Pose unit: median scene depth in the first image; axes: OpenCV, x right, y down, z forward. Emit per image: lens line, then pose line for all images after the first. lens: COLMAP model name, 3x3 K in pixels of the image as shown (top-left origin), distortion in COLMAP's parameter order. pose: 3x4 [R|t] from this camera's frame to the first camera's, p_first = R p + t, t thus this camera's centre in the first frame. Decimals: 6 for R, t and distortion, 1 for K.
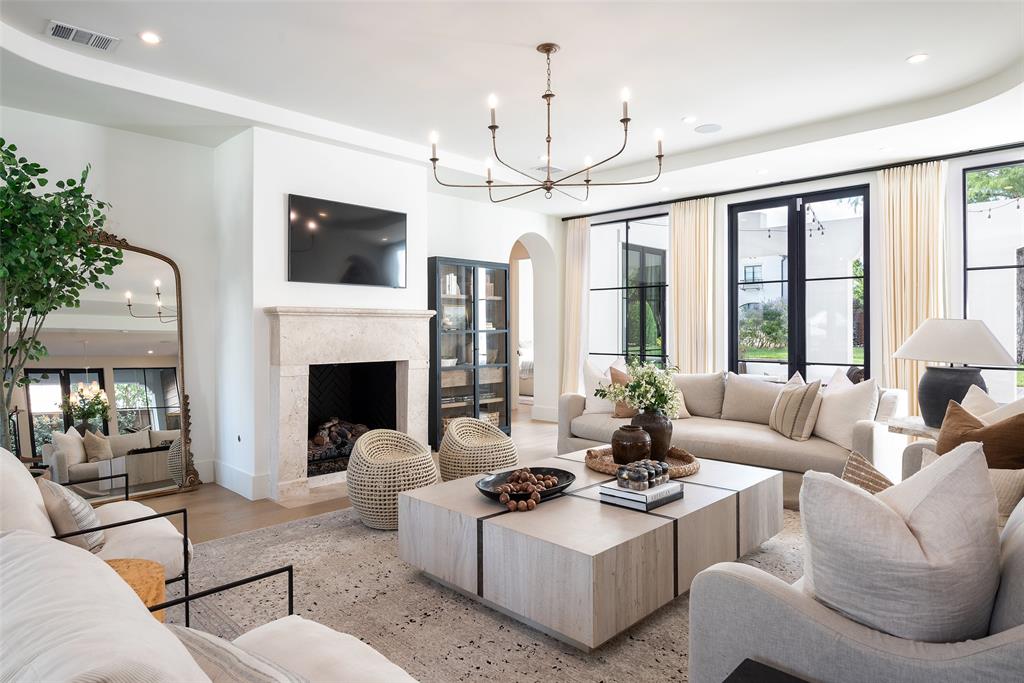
lens RADIAL K [[596.3, 0, 511.2], [0, 596.3, 327.2], [0, 0, 1]] dist [-0.002589, -0.000056]
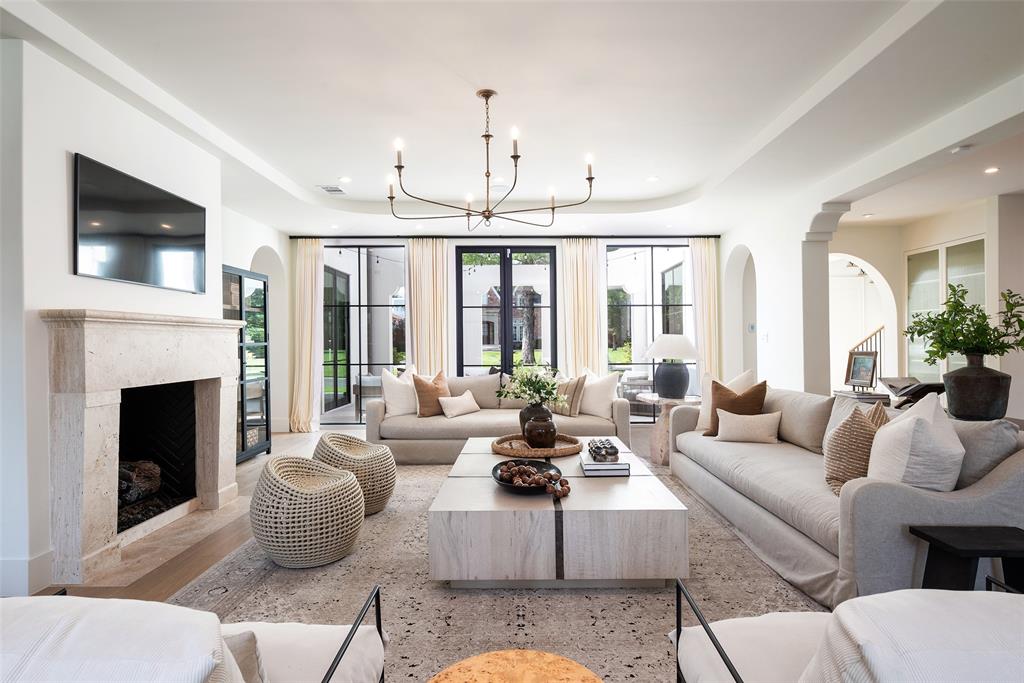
lens RADIAL K [[482.9, 0, 512.0], [0, 482.9, 341.5], [0, 0, 1]] dist [-0.004175, -0.000379]
pose [[0.720097, -0.000640, 0.693873, -0.409935], [0.000206, 1.000000, 0.000709, 0.003164], [-0.693873, -0.000368, 0.720097, 0.227200]]
